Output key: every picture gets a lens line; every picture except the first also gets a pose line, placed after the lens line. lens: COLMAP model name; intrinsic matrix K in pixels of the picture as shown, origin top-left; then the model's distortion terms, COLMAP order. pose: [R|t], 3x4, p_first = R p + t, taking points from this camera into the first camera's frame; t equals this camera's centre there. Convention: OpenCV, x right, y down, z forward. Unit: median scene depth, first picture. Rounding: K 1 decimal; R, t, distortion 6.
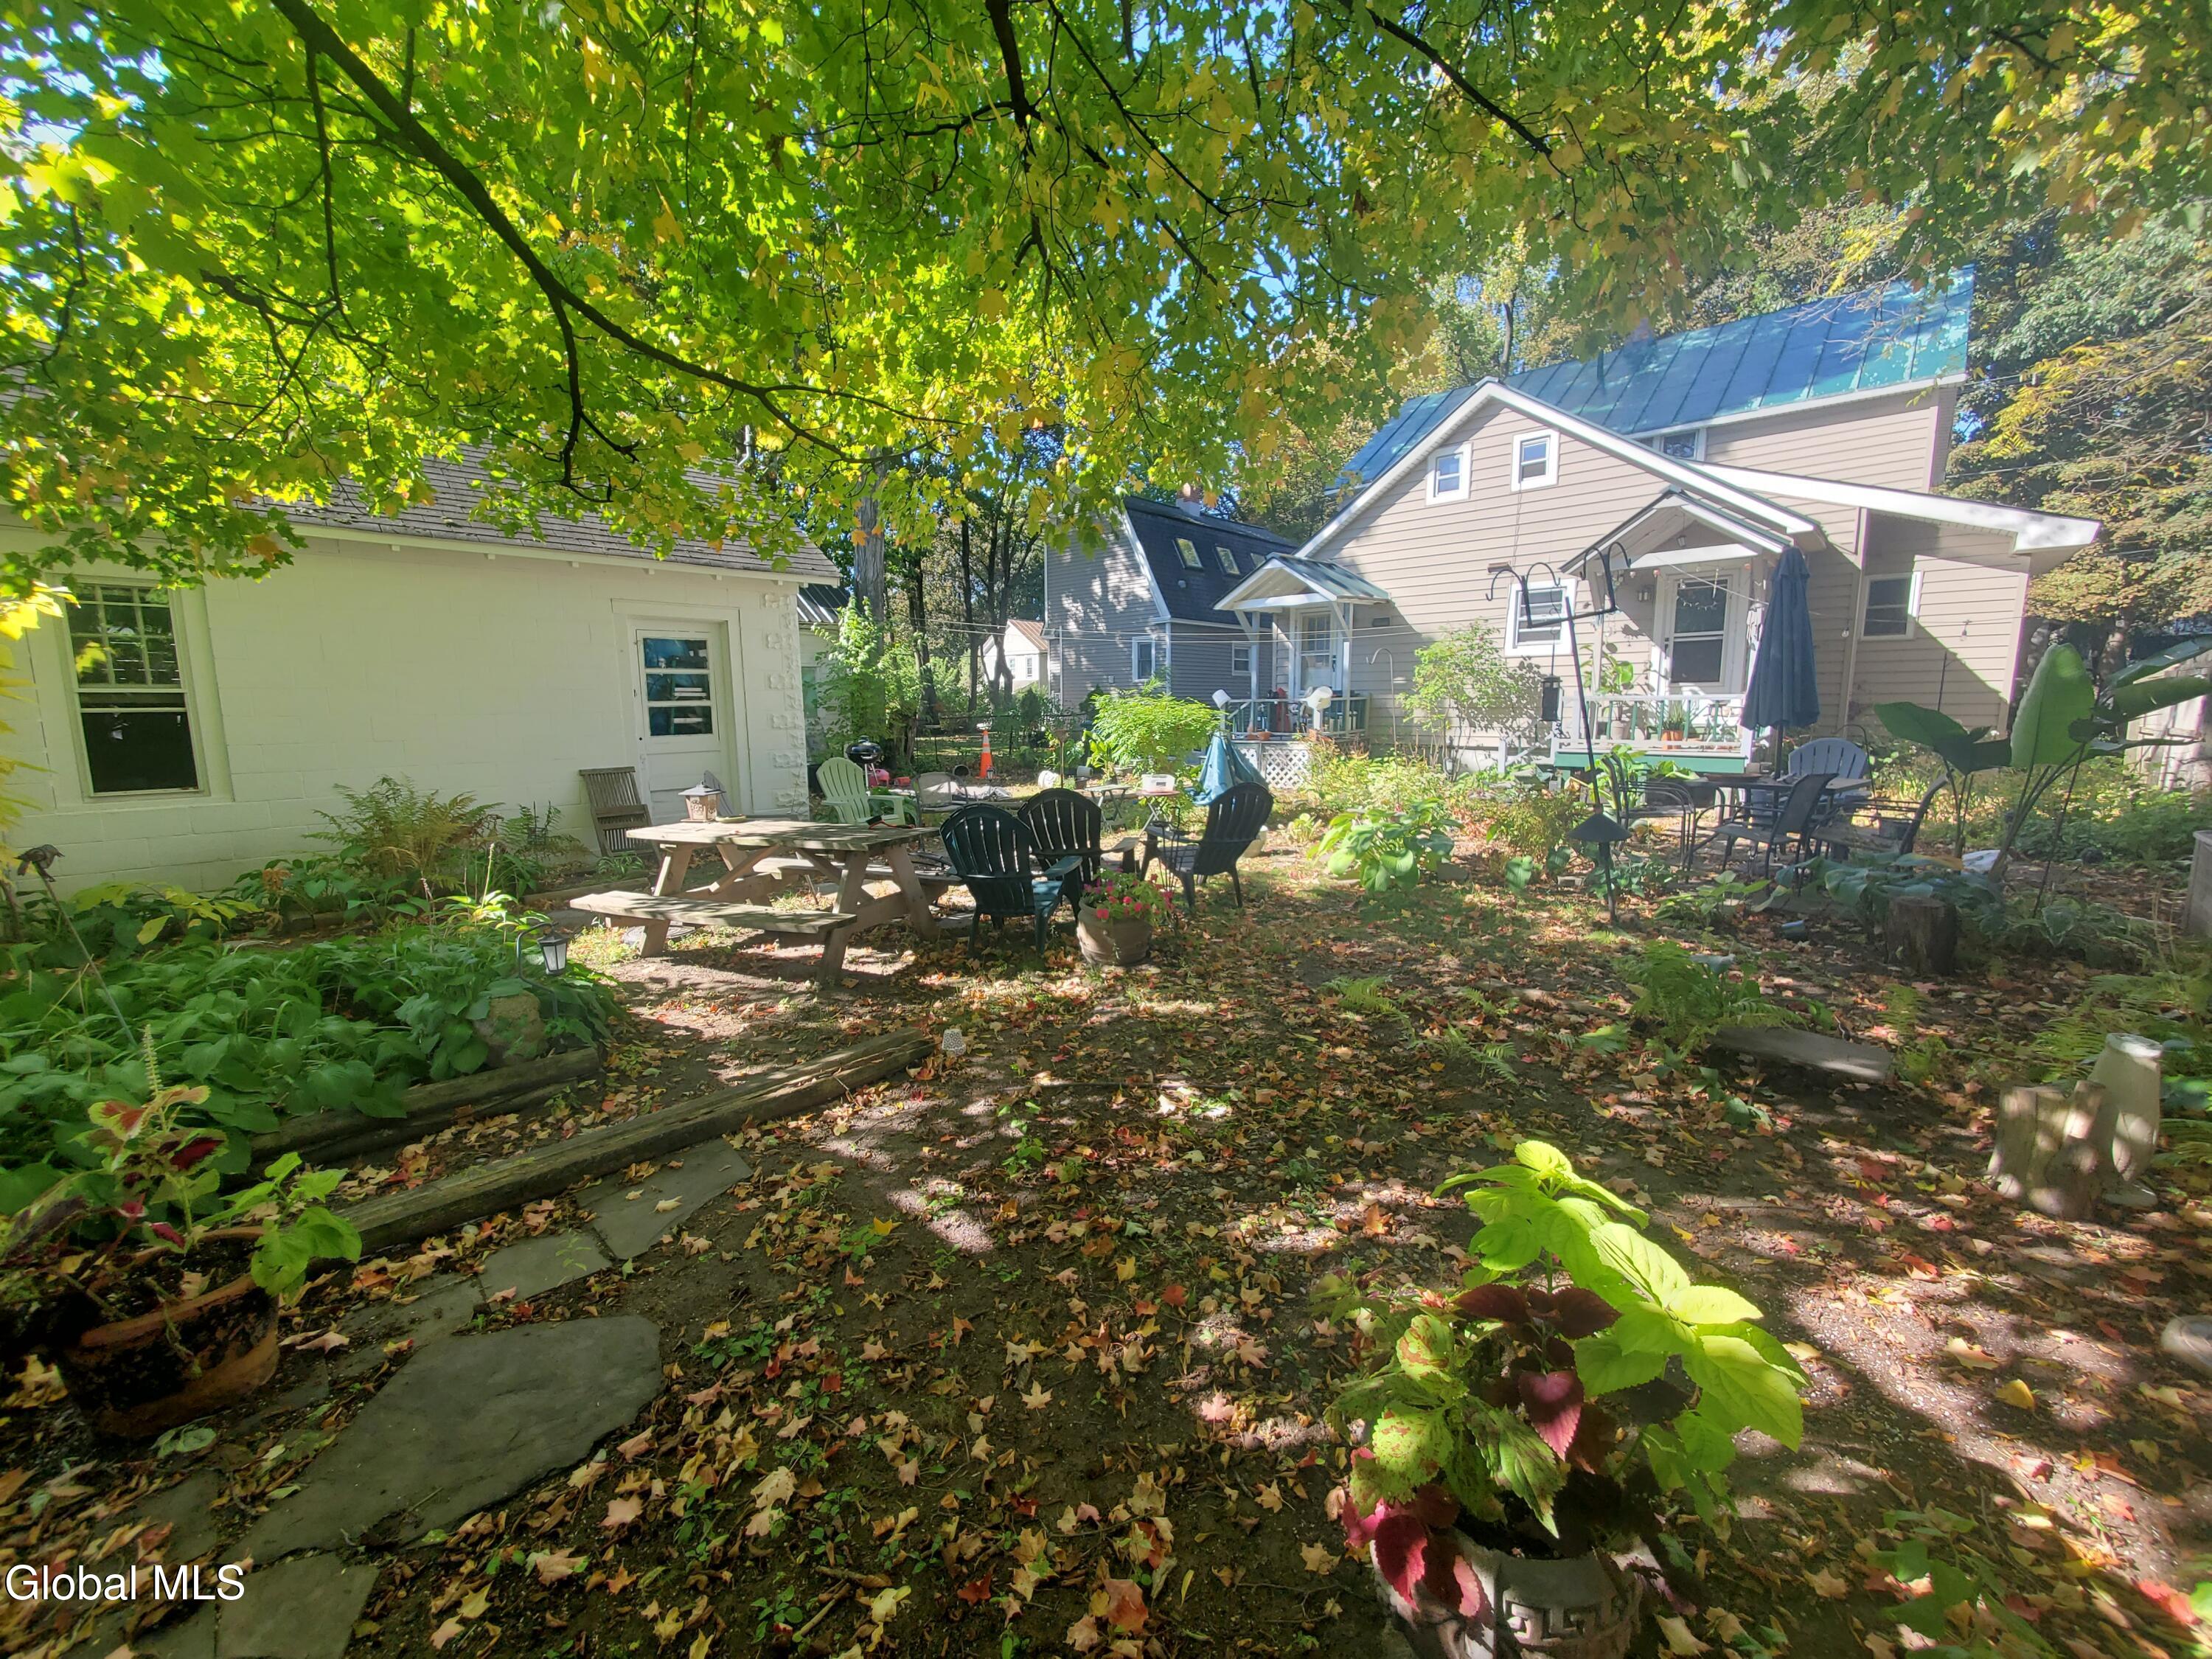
lens RADIAL K [[889.1, 0, 1106.0], [0, 889.1, 829.5], [0, 0, 1]] dist [0.001840, 0.000178]
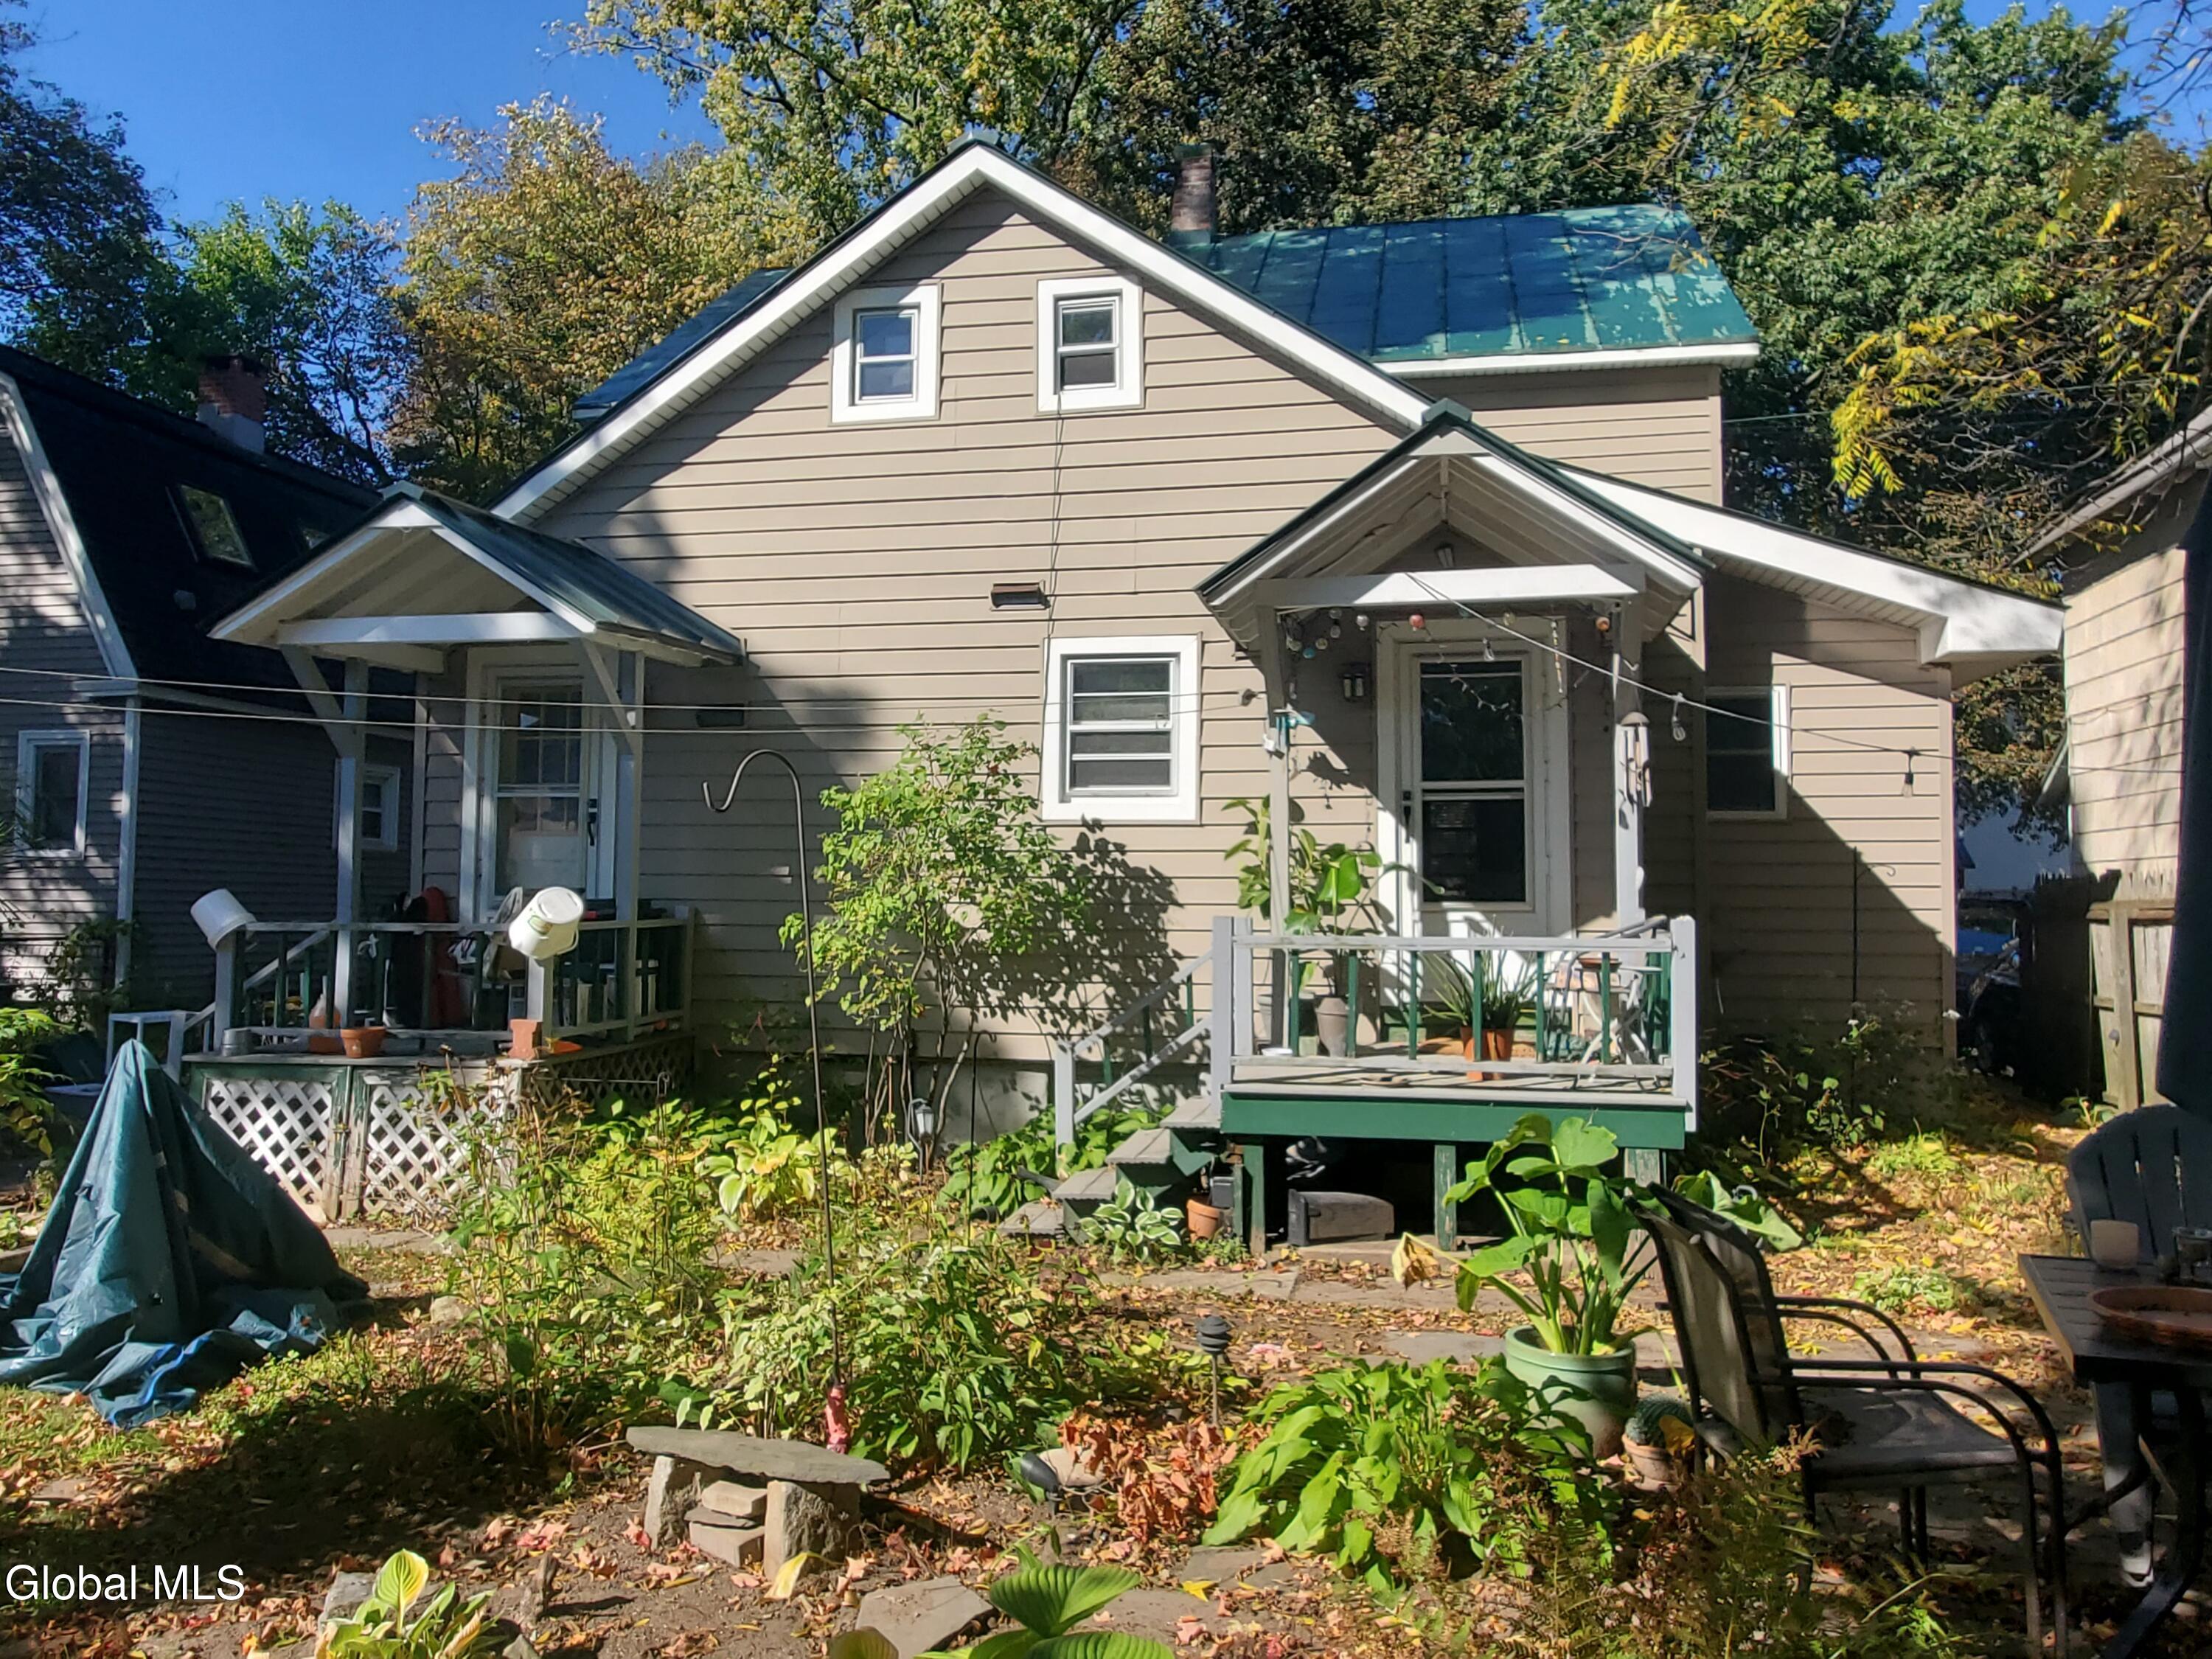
lens RADIAL K [[1902.0, 0, 1106.0], [0, 1902.0, 829.5], [0, 0, 1]] dist [0.052775, 0.002763]
pose [[0.878036, 0.038782, 0.477021, 0.083735], [0.049027, 0.984179, -0.170258, -0.050702], [-0.476077, 0.172880, 0.862243, 0.285912]]
